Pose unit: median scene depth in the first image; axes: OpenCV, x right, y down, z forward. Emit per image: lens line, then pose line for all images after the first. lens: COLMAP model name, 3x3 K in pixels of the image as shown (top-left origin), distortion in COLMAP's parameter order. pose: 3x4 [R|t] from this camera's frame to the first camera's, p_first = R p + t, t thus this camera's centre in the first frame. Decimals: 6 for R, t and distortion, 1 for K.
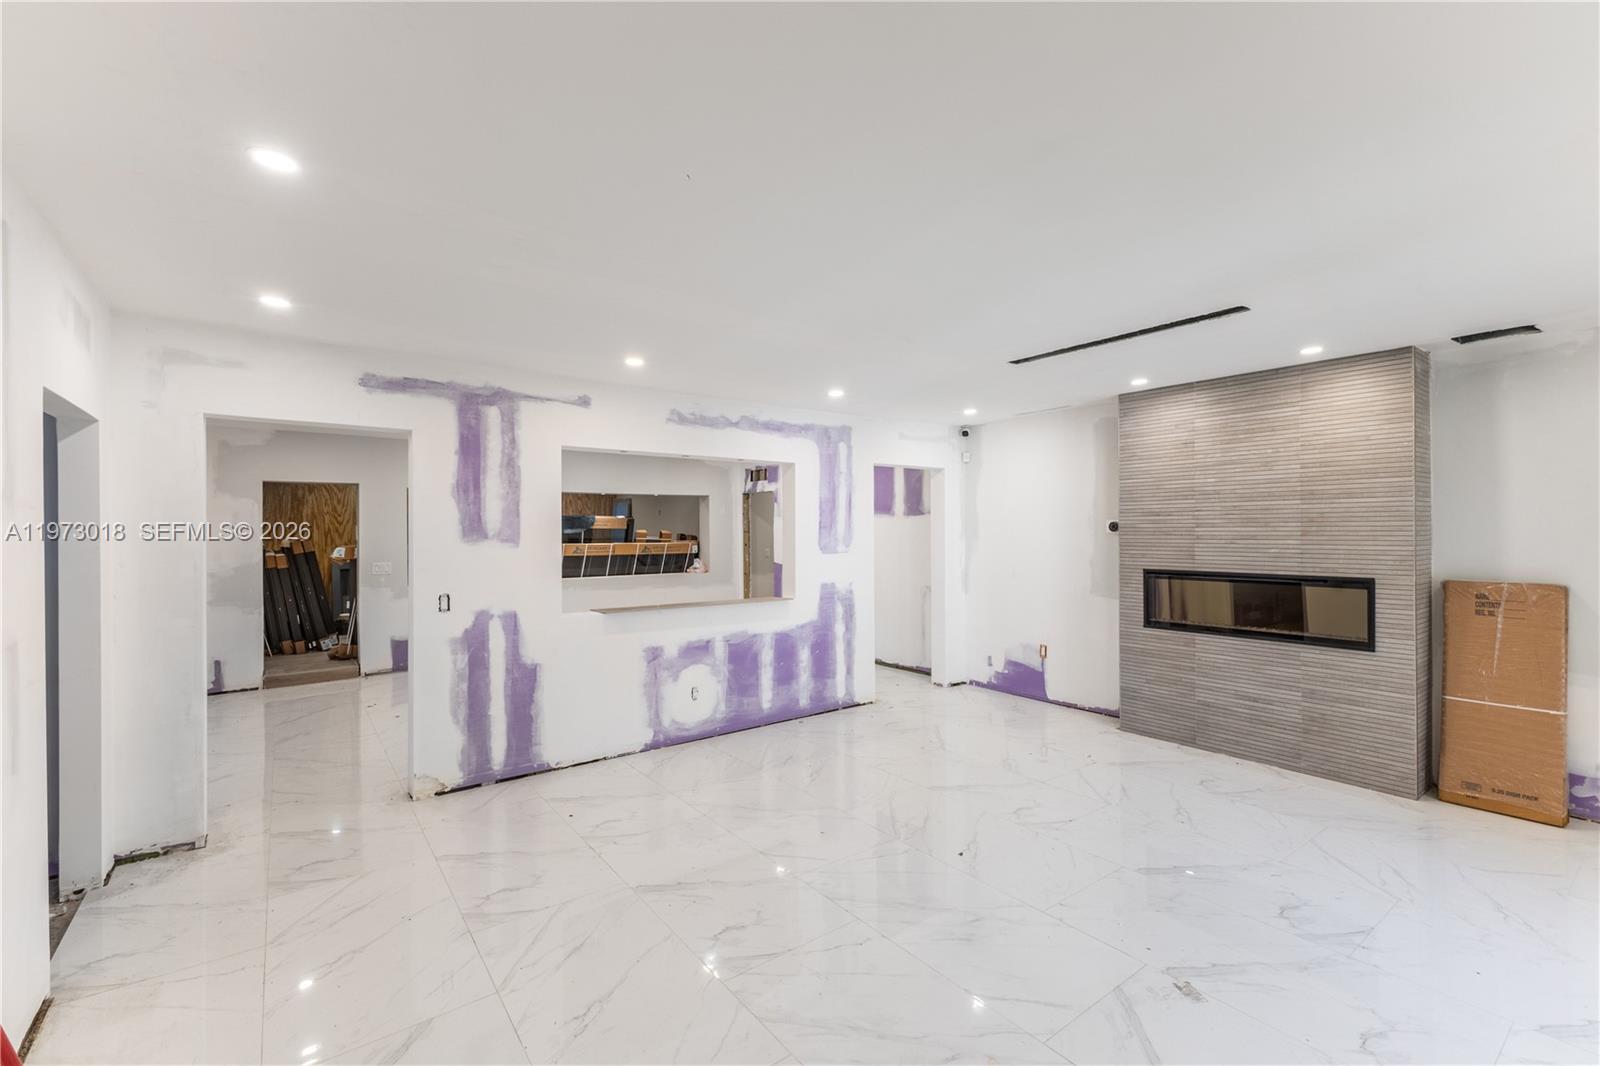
lens RADIAL K [[698.7, 0, 802.4], [0, 698.7, 532.4], [0, 0, 1]] dist [0.014690, -0.001560]
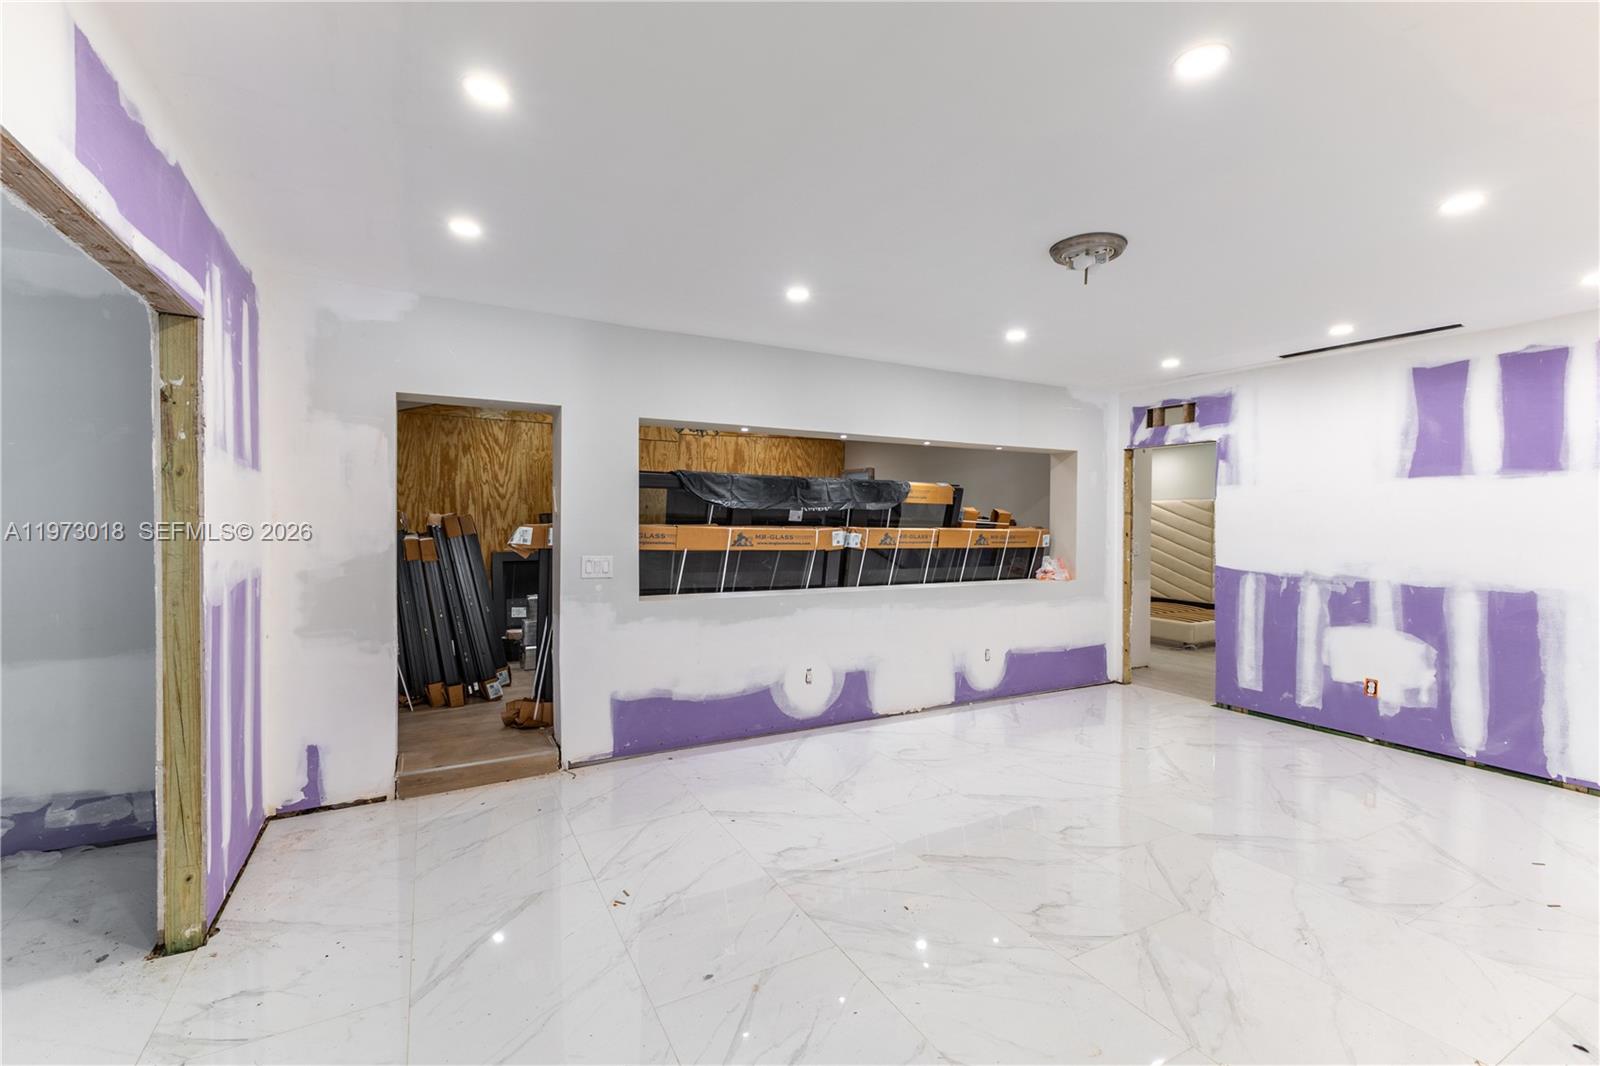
lens RADIAL K [[698.7, 0, 802.5], [0, 698.7, 530.7], [0, 0, 1]] dist [0.014690, -0.001560]
pose [[0.989362, 0.013404, -0.144854, -0.298445], [-0.012194, 0.999883, 0.009235, 0.013473], [0.144961, -0.007371, 0.989410, 0.401327]]
